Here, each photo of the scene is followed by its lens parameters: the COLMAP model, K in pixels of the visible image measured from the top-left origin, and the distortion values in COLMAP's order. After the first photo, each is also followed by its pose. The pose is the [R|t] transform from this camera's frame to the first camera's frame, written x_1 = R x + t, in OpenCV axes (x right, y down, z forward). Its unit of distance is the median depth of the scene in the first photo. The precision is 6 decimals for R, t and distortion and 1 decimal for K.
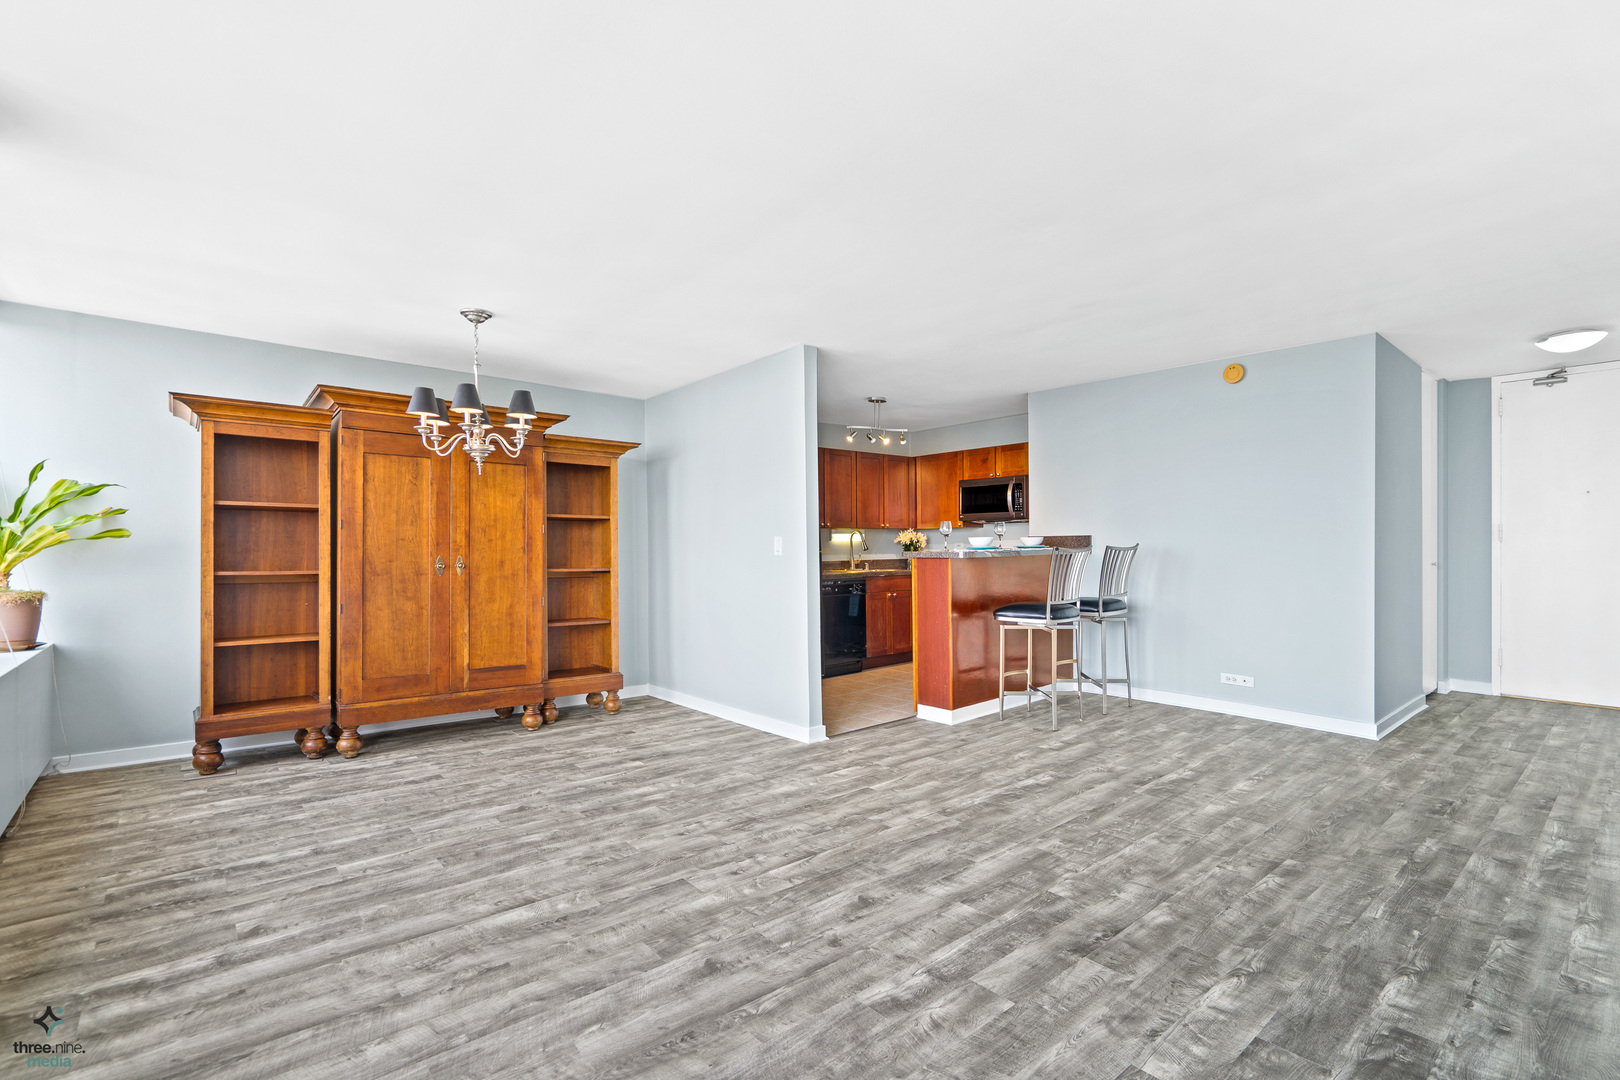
lens RADIAL K [[746.8, 0, 816.6], [0, 746.8, 558.6], [0, 0, 1]] dist [-0.002191, -0.000011]
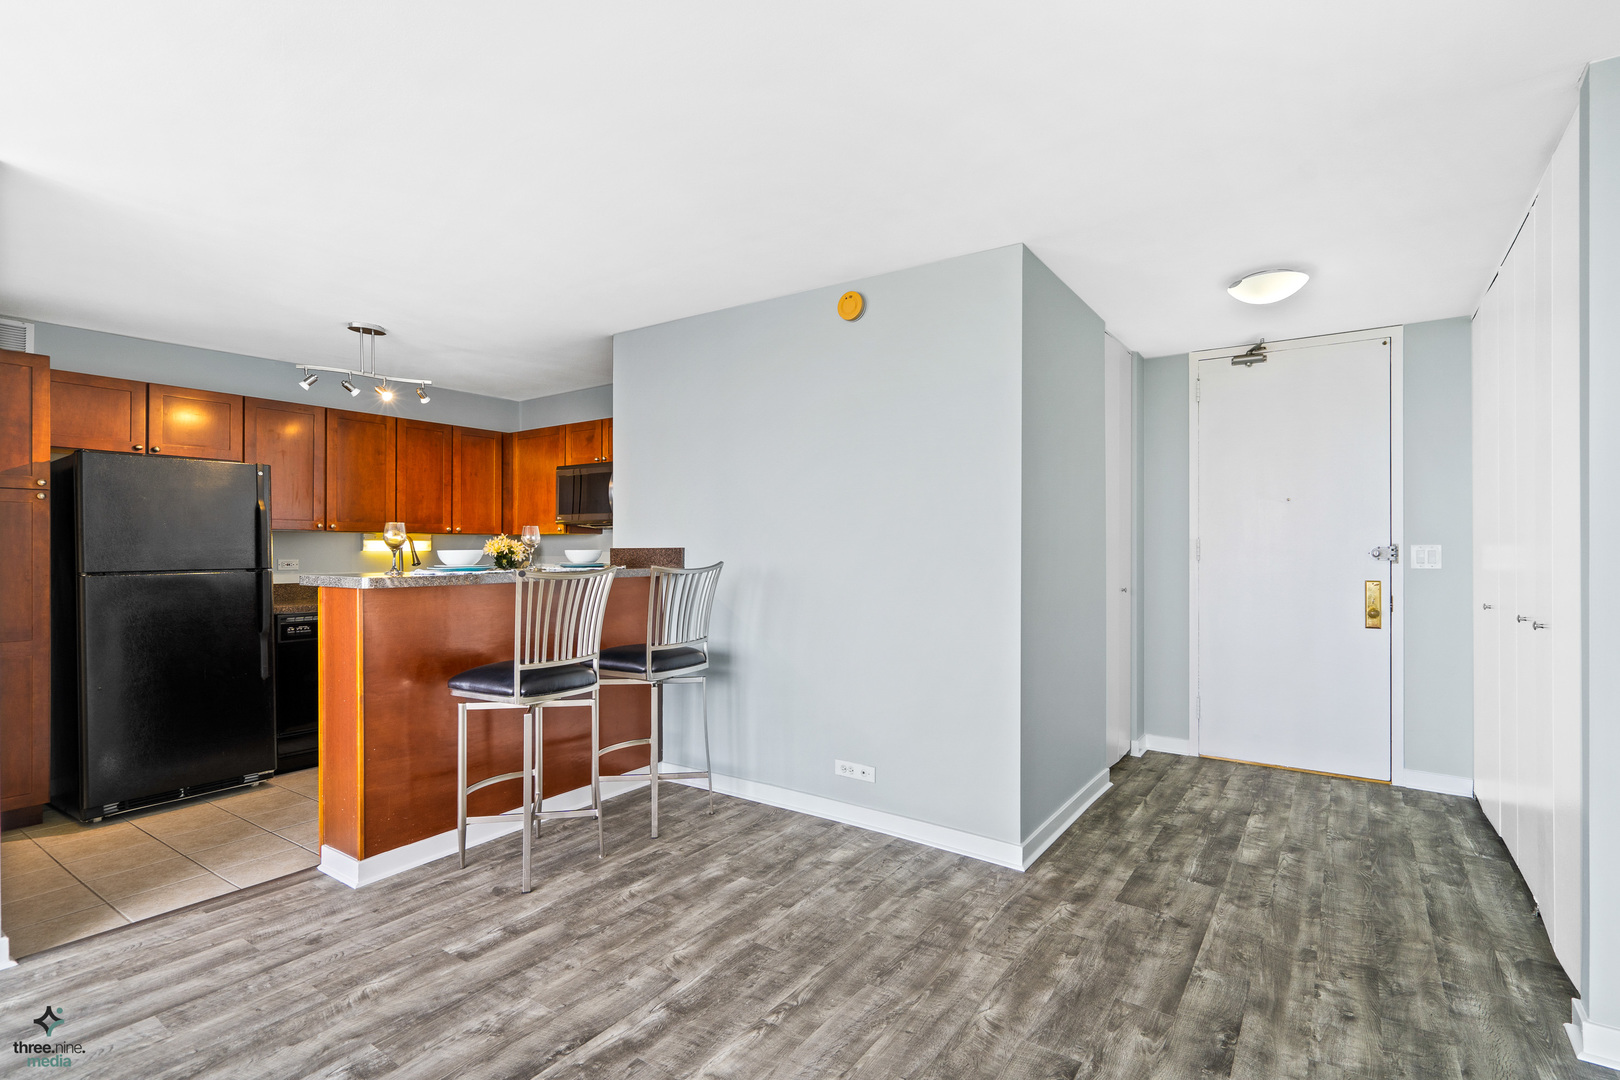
lens RADIAL K [[766.2, 0, 824.7], [0, 766.2, 559.6], [0, 0, 1]] dist [-0.001593, 0.000087]
pose [[0.966848, 0.005844, 0.255284, 0.380329], [-0.004103, 0.999965, -0.007352, -0.019637], [-0.255318, 0.006061, 0.966838, 0.366373]]
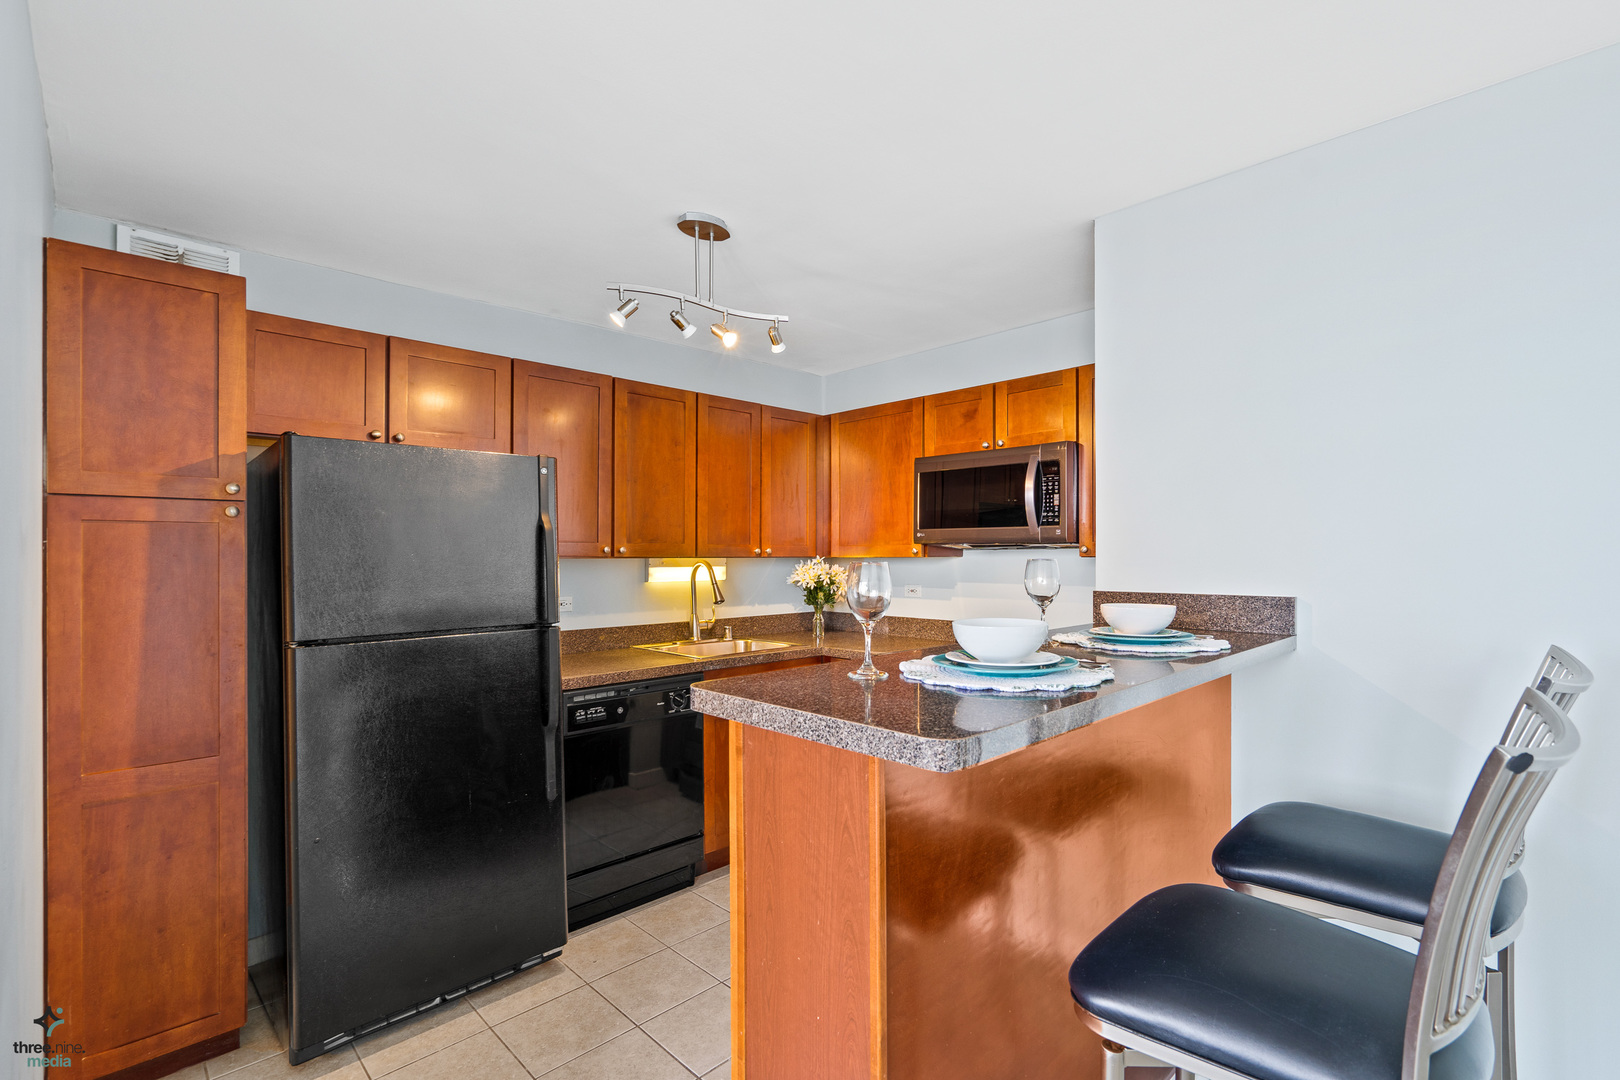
lens RADIAL K [[735.1, 0, 814.1], [0, 735.1, 567.7], [0, 0, 1]] dist [-0.000581, 0.000180]
pose [[0.998257, 0.007785, 0.058506, 0.152396], [-0.007771, 0.999970, -0.000478, -0.052611], [-0.058508, 0.000022, 0.998287, 0.819700]]
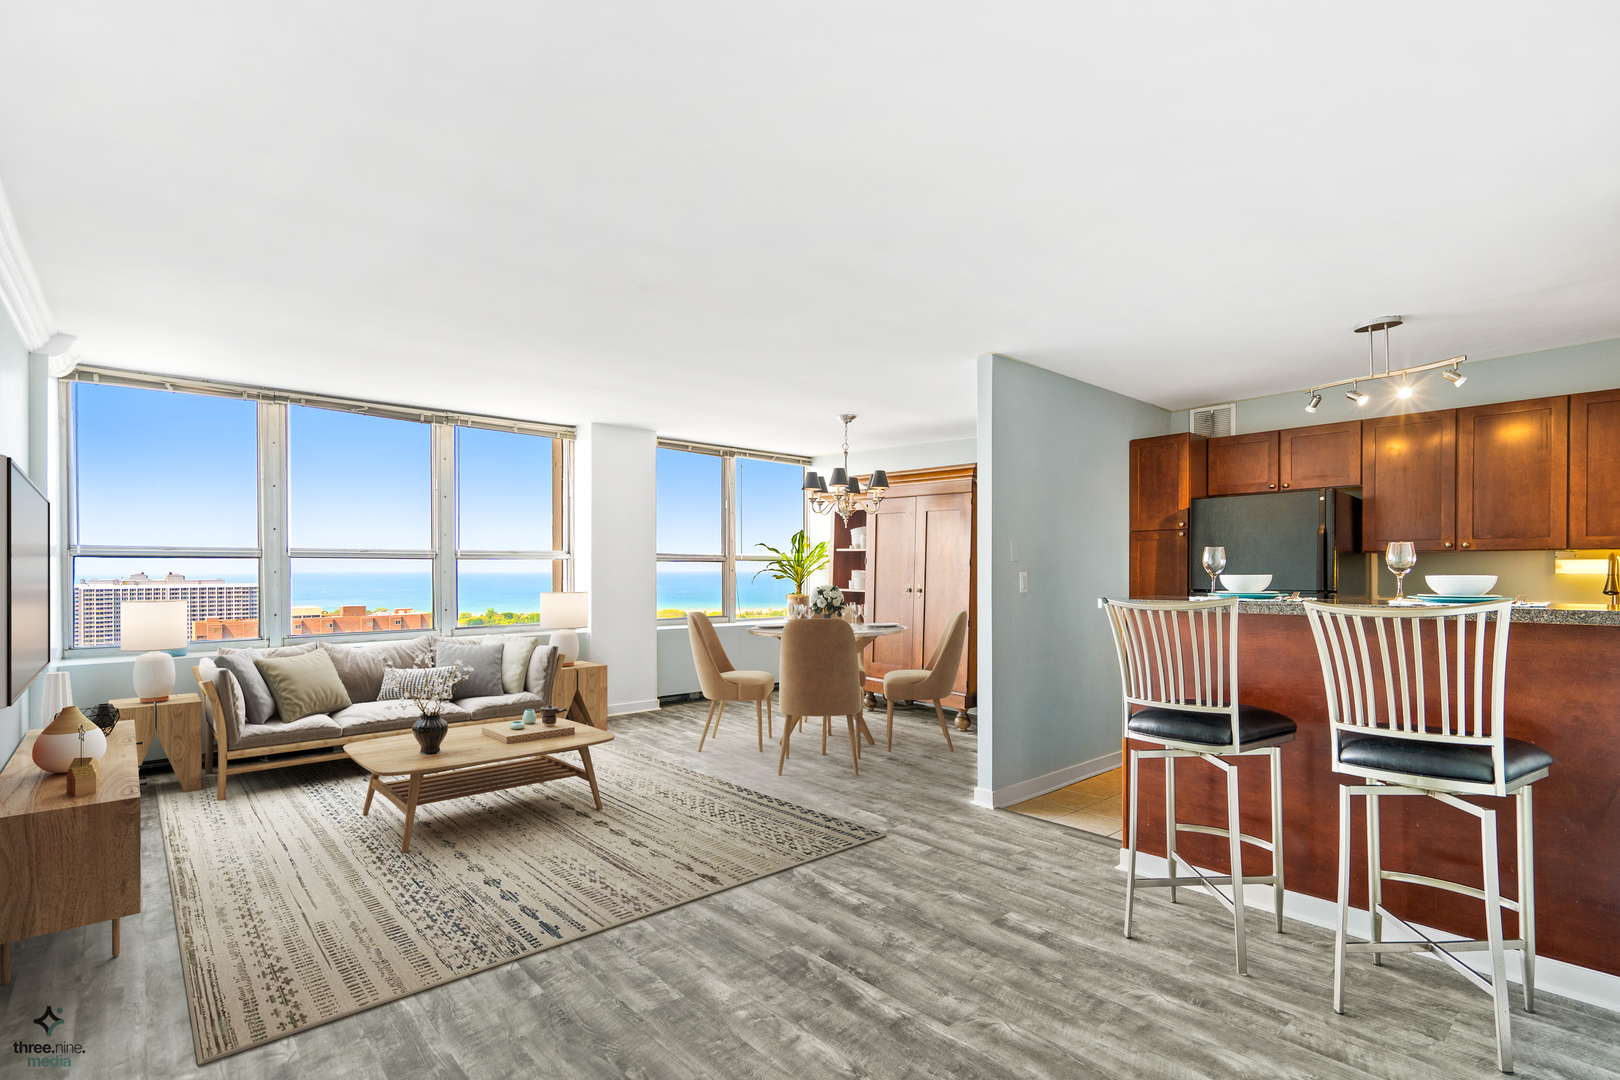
lens RADIAL K [[763.3, 0, 810.6], [0, 763.3, 574.9], [0, 0, 1]] dist [-0.002598, -0.000098]
pose [[0.013680, 0.015968, -0.999779, 0.847931], [-0.014407, 0.999772, 0.015771, -0.036476], [0.999803, 0.014188, 0.013907, 0.743296]]
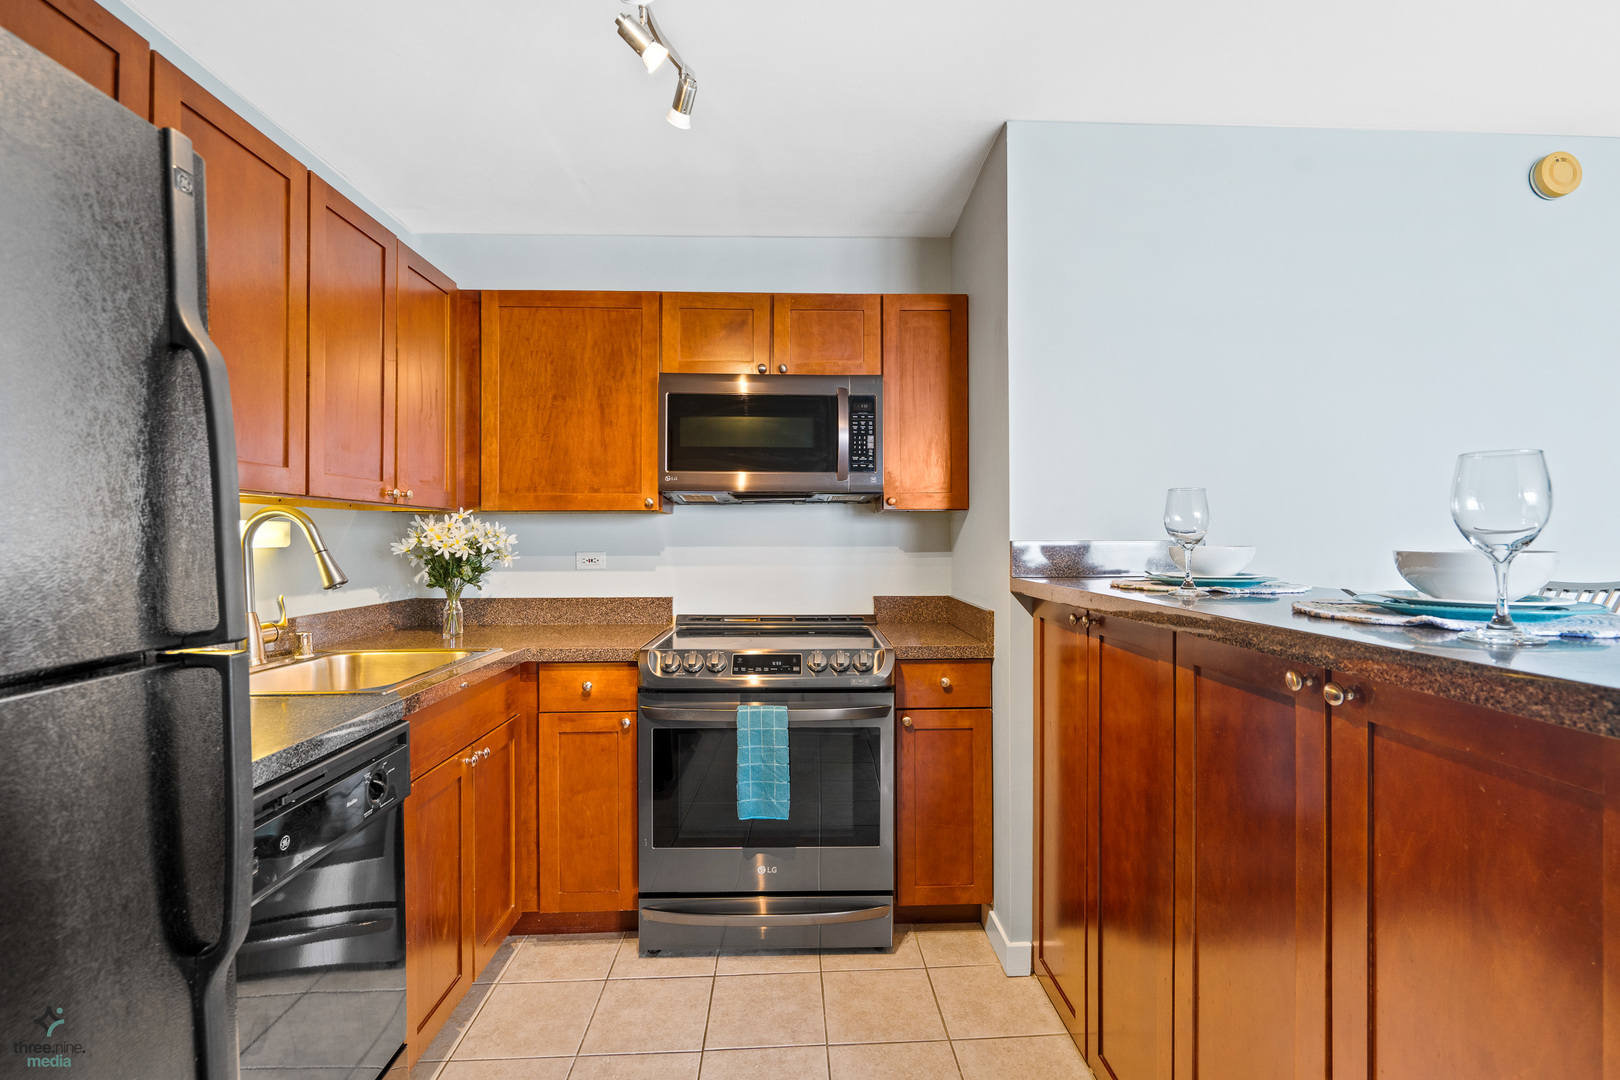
lens RADIAL K [[746.6, 0, 810.0], [0, 746.6, 540.0], [0, 0, 1]] dist [-0.004371, 0.000287]
pose [[0.620008, 0.005827, 0.784574, -0.050015], [0.008628, 0.999861, -0.014245, -0.034530], [-0.784548, 0.015601, 0.619872, 1.114104]]
